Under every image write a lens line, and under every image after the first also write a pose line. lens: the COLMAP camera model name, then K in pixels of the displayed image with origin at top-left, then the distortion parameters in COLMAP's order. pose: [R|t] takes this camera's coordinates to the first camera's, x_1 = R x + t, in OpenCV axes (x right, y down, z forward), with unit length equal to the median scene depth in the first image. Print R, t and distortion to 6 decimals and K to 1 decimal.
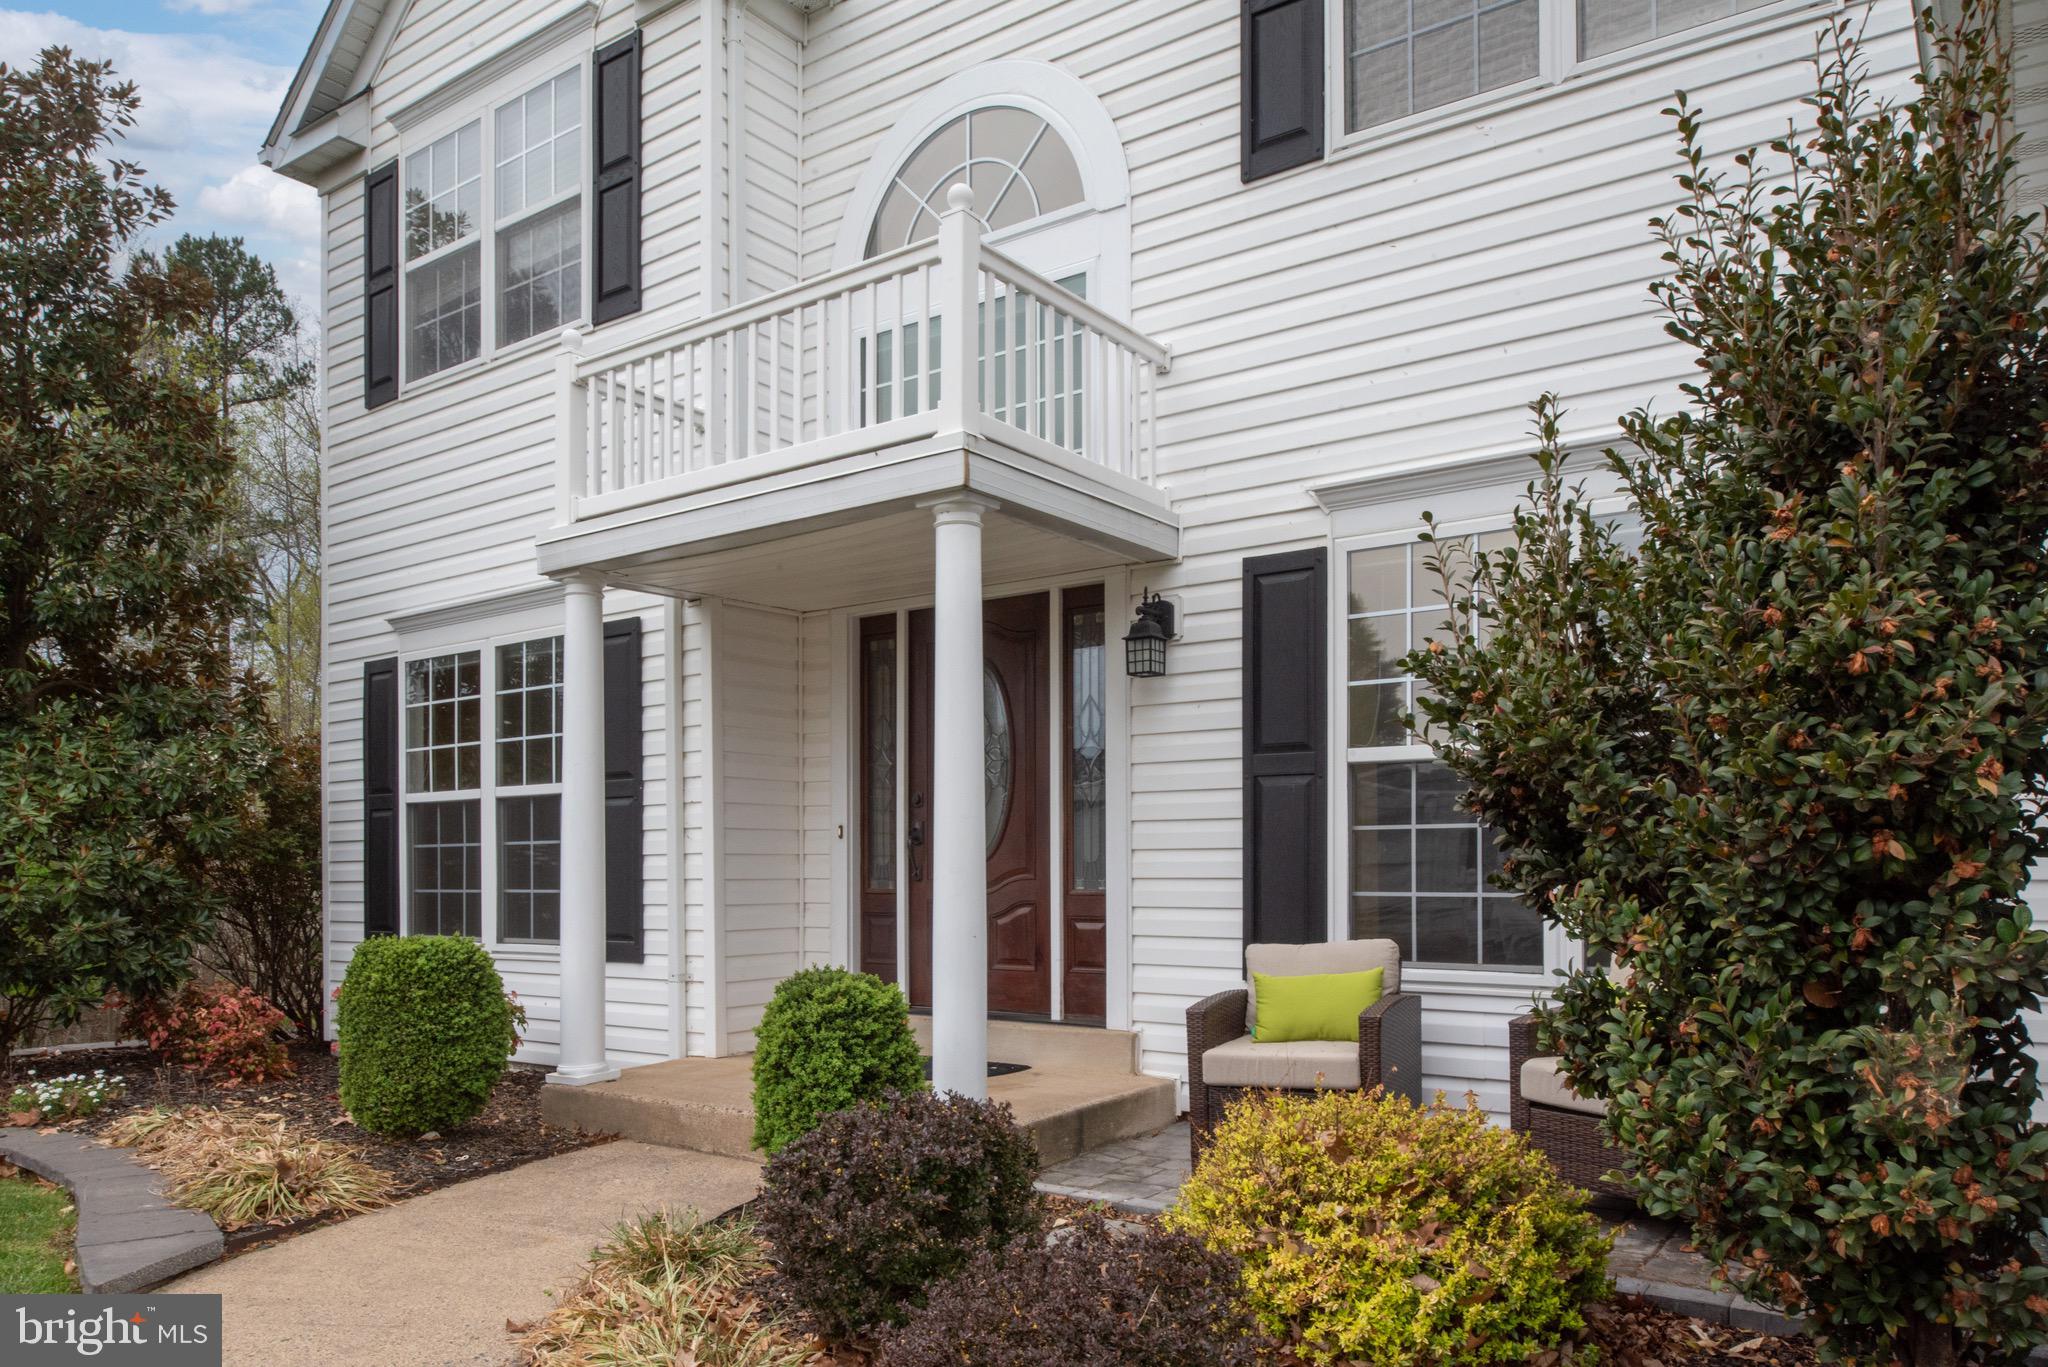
lens RADIAL K [[1415.2, 0, 1032.6], [0, 1415.2, 866.0], [0, 0, 1]] dist [-0.008040, -0.005458]
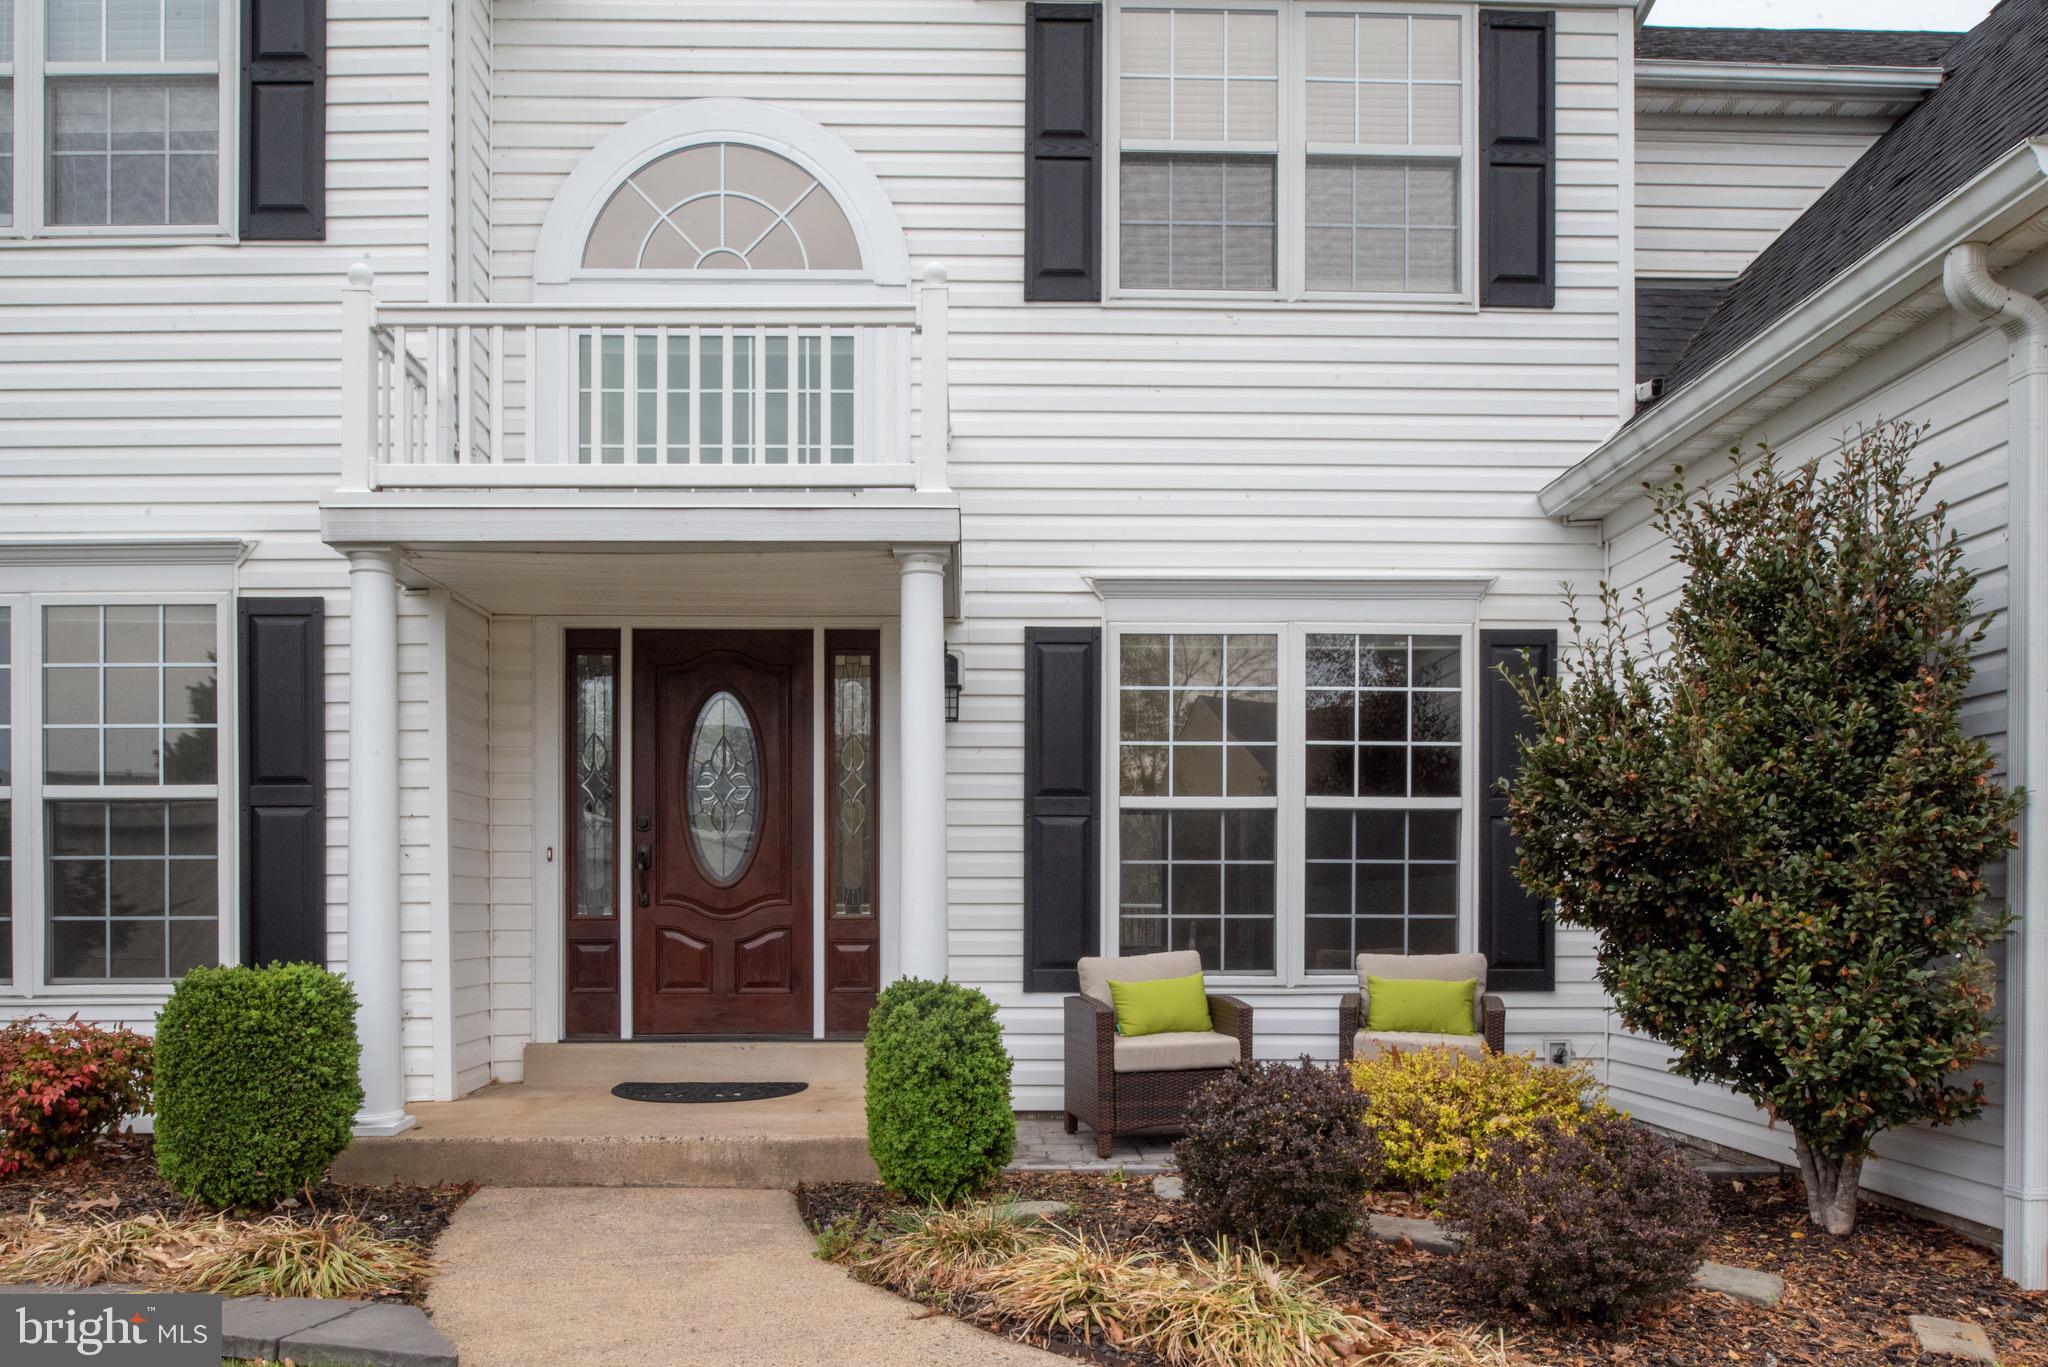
lens RADIAL K [[1450.1, 0, 1001.1], [0, 1450.1, 922.5], [0, 0, 1]] dist [-0.010570, -0.008212]
pose [[0.804718, -0.000752, 0.593657, -0.567115], [-0.004869, 0.999957, 0.007868, 0.015027], [-0.593638, -0.009222, 0.804680, 0.056272]]
